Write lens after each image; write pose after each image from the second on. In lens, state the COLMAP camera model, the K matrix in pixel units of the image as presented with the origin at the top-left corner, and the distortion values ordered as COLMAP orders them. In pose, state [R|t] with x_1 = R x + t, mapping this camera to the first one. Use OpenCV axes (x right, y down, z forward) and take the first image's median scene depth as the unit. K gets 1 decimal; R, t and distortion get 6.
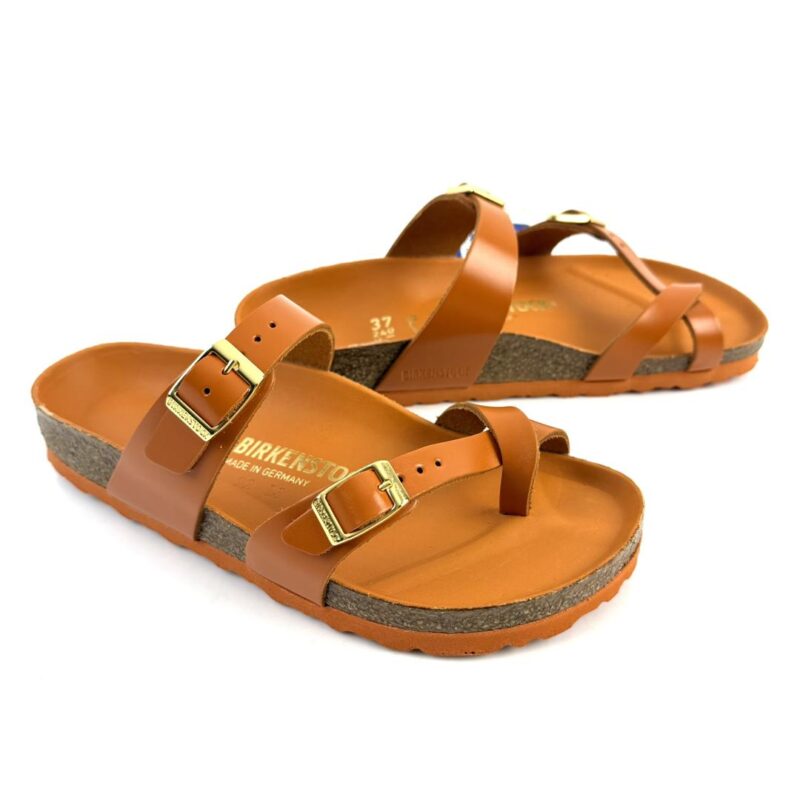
lens RADIAL K [[781.7, 0, 400.0], [0, 781.7, 400.0], [0, 0, 1]] dist [0.211986, -0.674721]
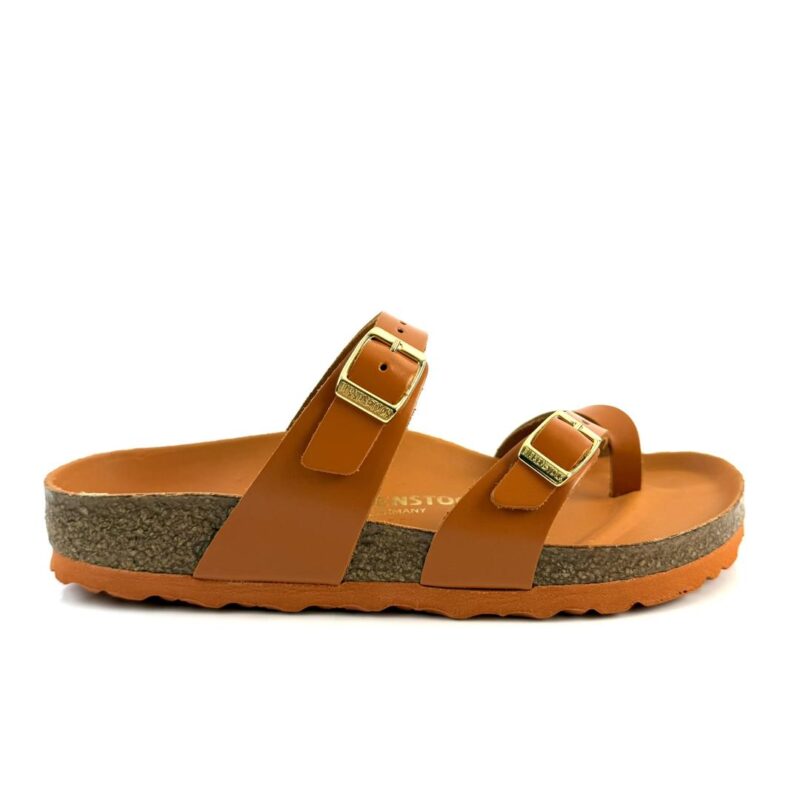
lens RADIAL K [[781.7, 0, 400.0], [0, 781.7, 400.0], [0, 0, 1]] dist [0.211986, -0.674721]
pose [[0.893027, -0.083440, 0.442200, -0.641220], [0.252602, 0.906188, -0.339140, 0.347525], [-0.372418, 0.414561, 0.830327, 0.212574]]
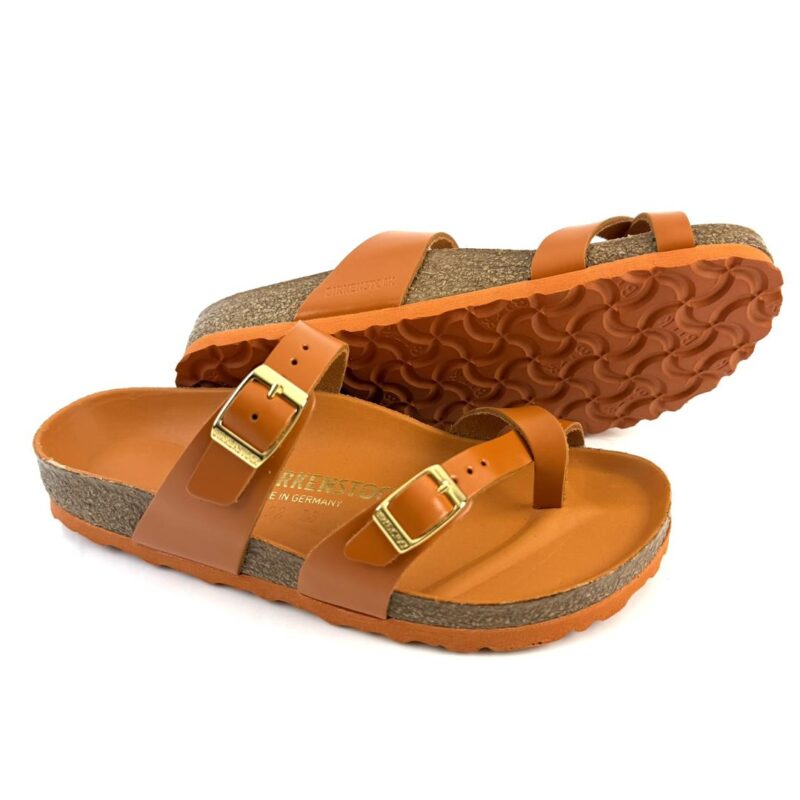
lens RADIAL K [[781.7, 0, 400.0], [0, 781.7, 400.0], [0, 0, 1]] dist [0.211986, -0.674721]
pose [[0.986507, -0.105295, 0.125367, -0.182054], [0.111485, 0.992818, -0.043405, 0.030710], [-0.119896, 0.056796, 0.991160, -0.014897]]
